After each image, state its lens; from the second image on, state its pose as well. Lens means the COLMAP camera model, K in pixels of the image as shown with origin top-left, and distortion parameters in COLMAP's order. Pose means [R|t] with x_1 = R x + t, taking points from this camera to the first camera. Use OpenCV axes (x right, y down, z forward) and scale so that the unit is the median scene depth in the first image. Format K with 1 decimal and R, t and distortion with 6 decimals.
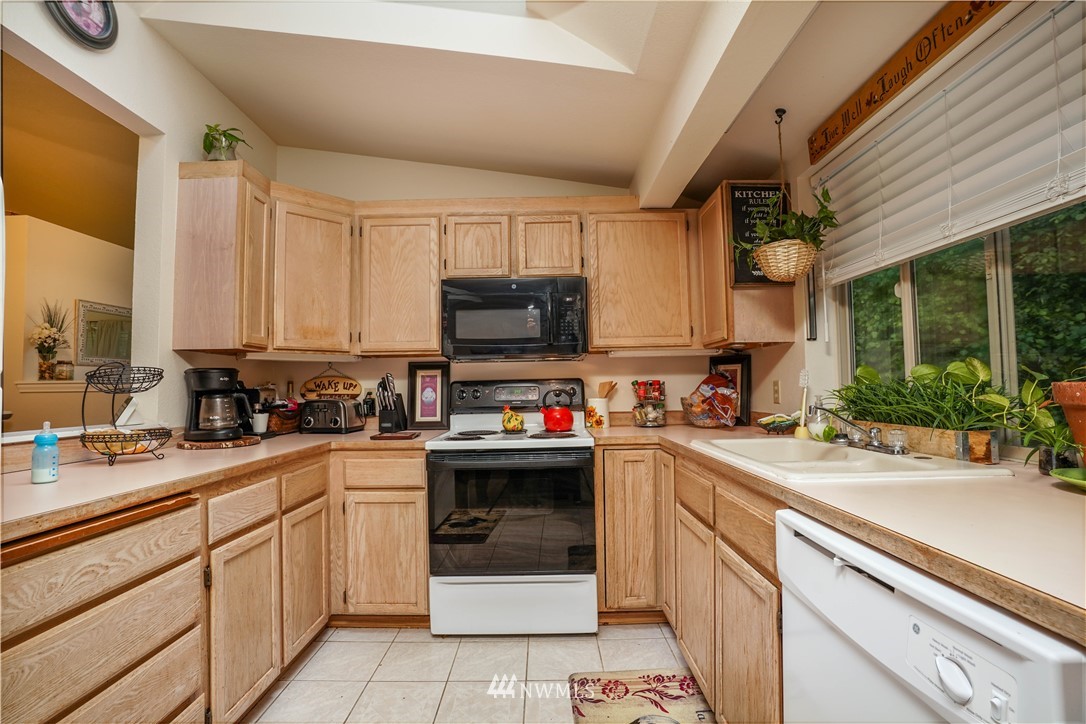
lens RADIAL K [[502.4, 0, 539.7], [0, 502.4, 366.2], [0, 0, 1]] dist [-0.047942, 0.007776]
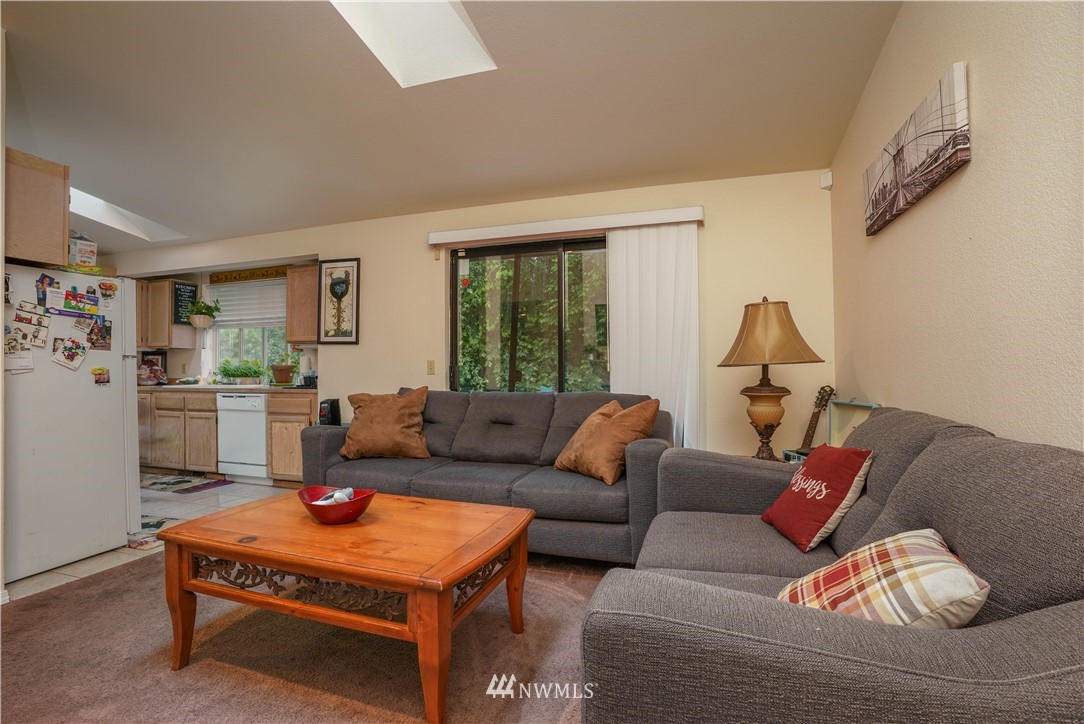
lens RADIAL K [[501.5, 0, 536.6], [0, 501.5, 364.2], [0, 0, 1]] dist [-0.047942, 0.007776]
pose [[0.320485, 0.021473, 0.947010, -1.269755], [-0.042262, 0.999072, -0.008352, -0.022370], [-0.946310, -0.037346, 0.321095, -1.415474]]
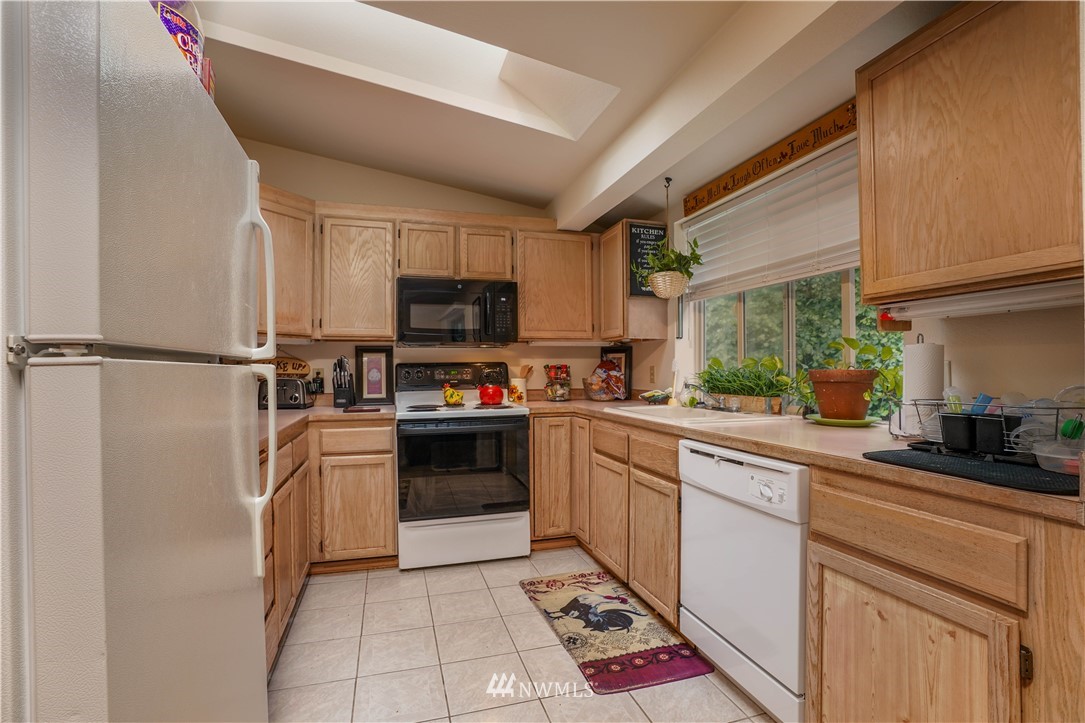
lens RADIAL K [[502.0, 0, 545.0], [0, 502.0, 366.2], [0, 0, 1]] dist [-0.047942, 0.007776]
pose [[0.954689, 0.011617, 0.297378, -0.240386], [-0.021899, 0.999271, 0.031265, -0.008845], [-0.296798, -0.036361, 0.954248, -0.257785]]
